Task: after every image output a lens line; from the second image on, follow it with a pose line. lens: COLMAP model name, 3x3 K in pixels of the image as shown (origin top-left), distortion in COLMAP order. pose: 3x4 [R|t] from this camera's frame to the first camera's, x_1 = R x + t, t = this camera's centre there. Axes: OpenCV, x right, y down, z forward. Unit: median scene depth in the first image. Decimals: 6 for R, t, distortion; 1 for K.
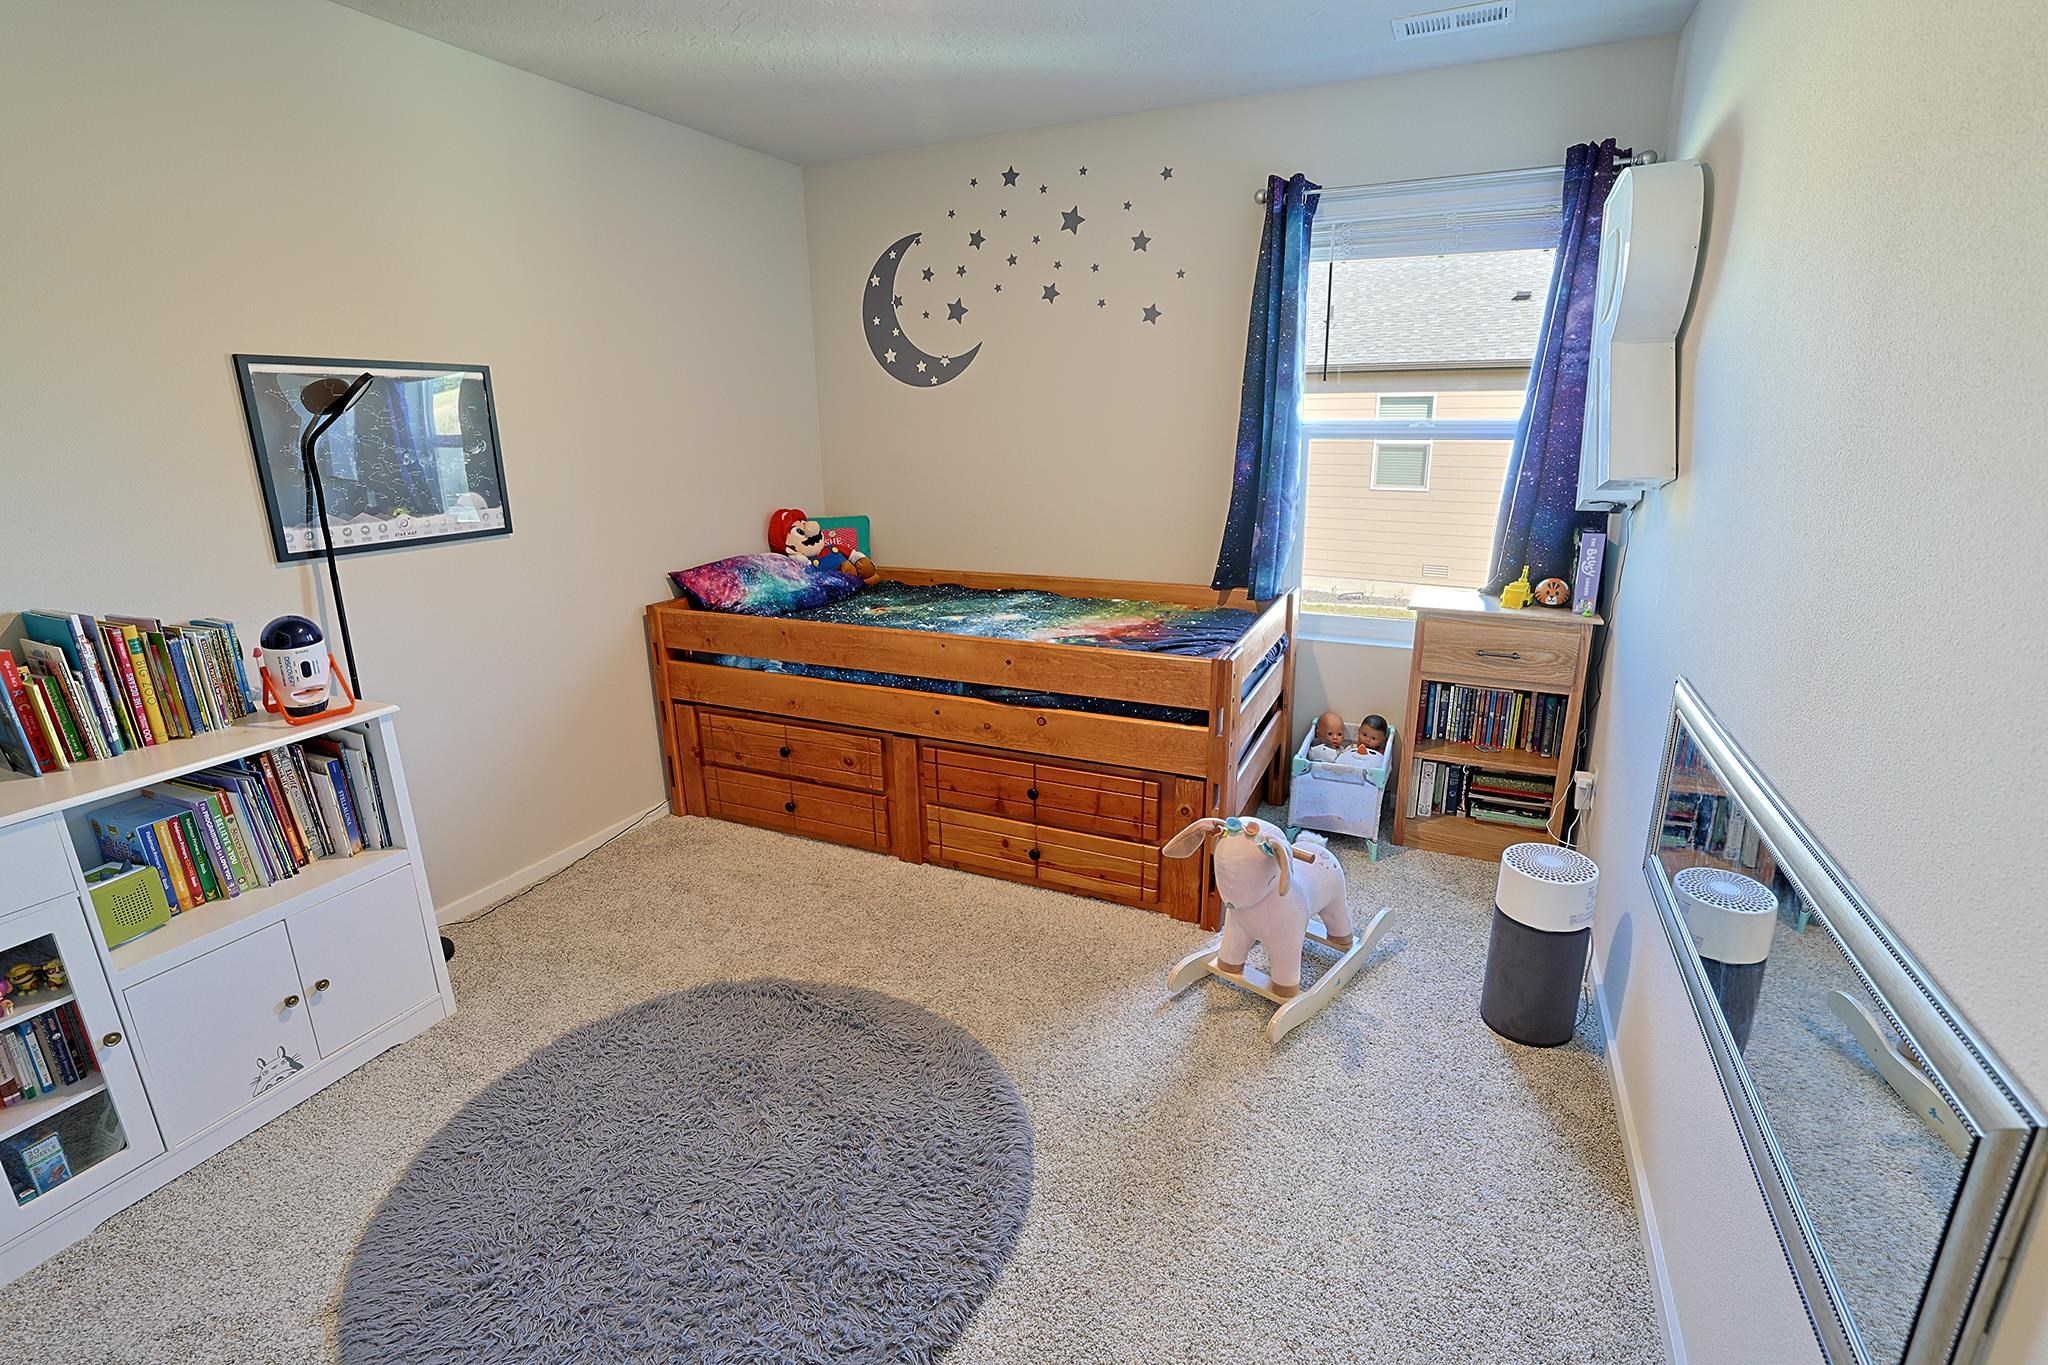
lens RADIAL K [[928.7, 0, 1037.3], [0, 928.7, 686.8], [0, 0, 1]] dist [-0.041261, 0.013629]
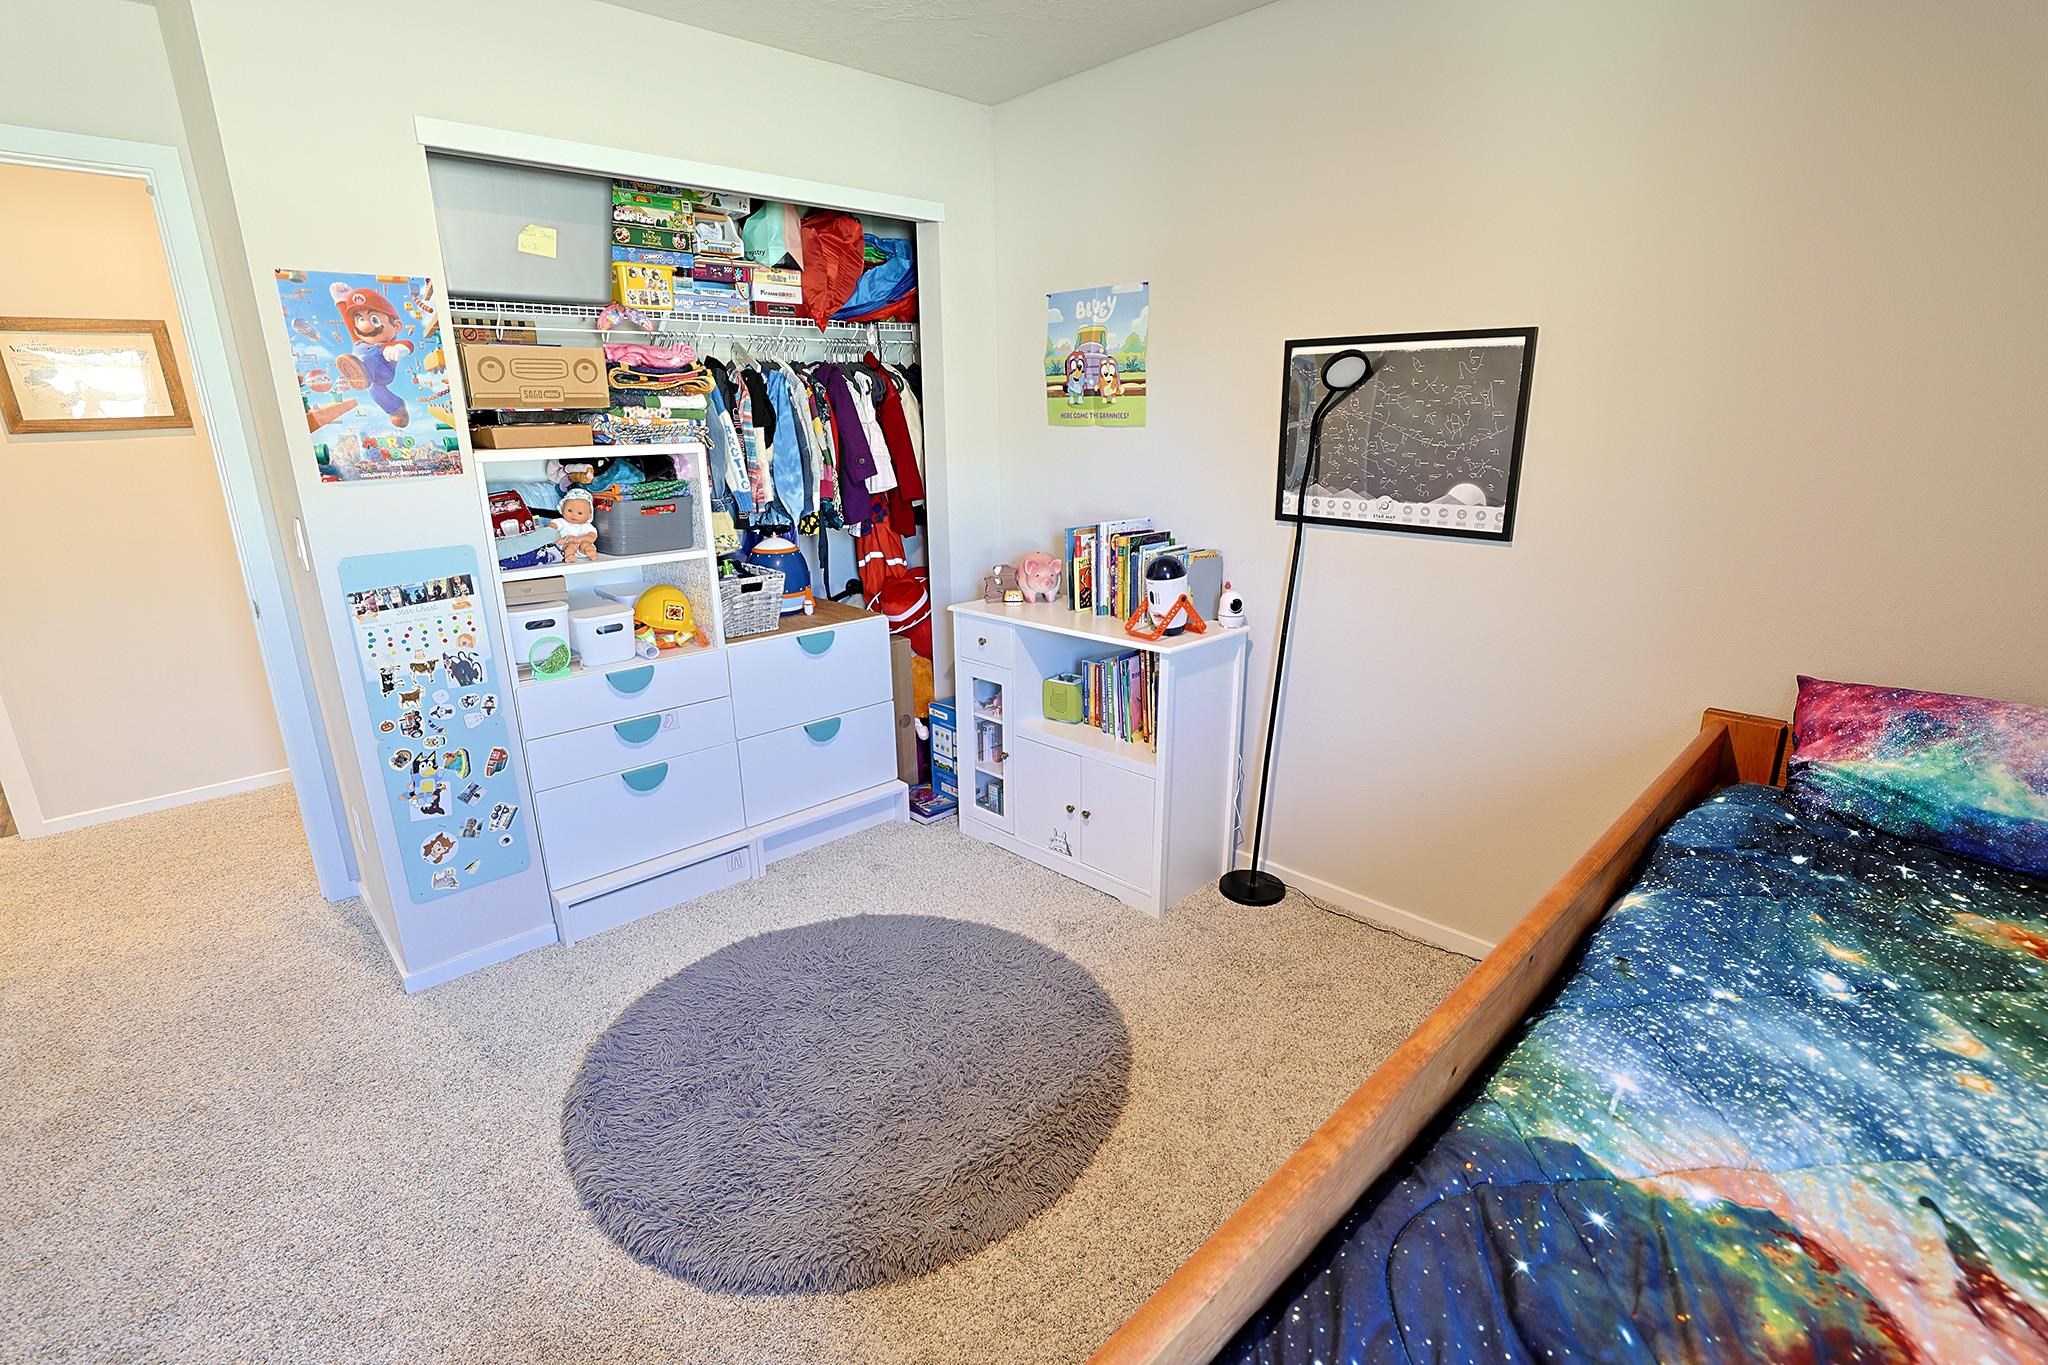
lens RADIAL K [[928.7, 0, 1031.5], [0, 928.7, 679.3], [0, 0, 1]] dist [-0.041261, 0.013629]
pose [[-0.364621, 0.280316, -0.887961, 0.367101], [-0.240006, 0.893098, 0.380491, -0.311293], [0.899693, 0.351851, -0.258365, 1.033735]]
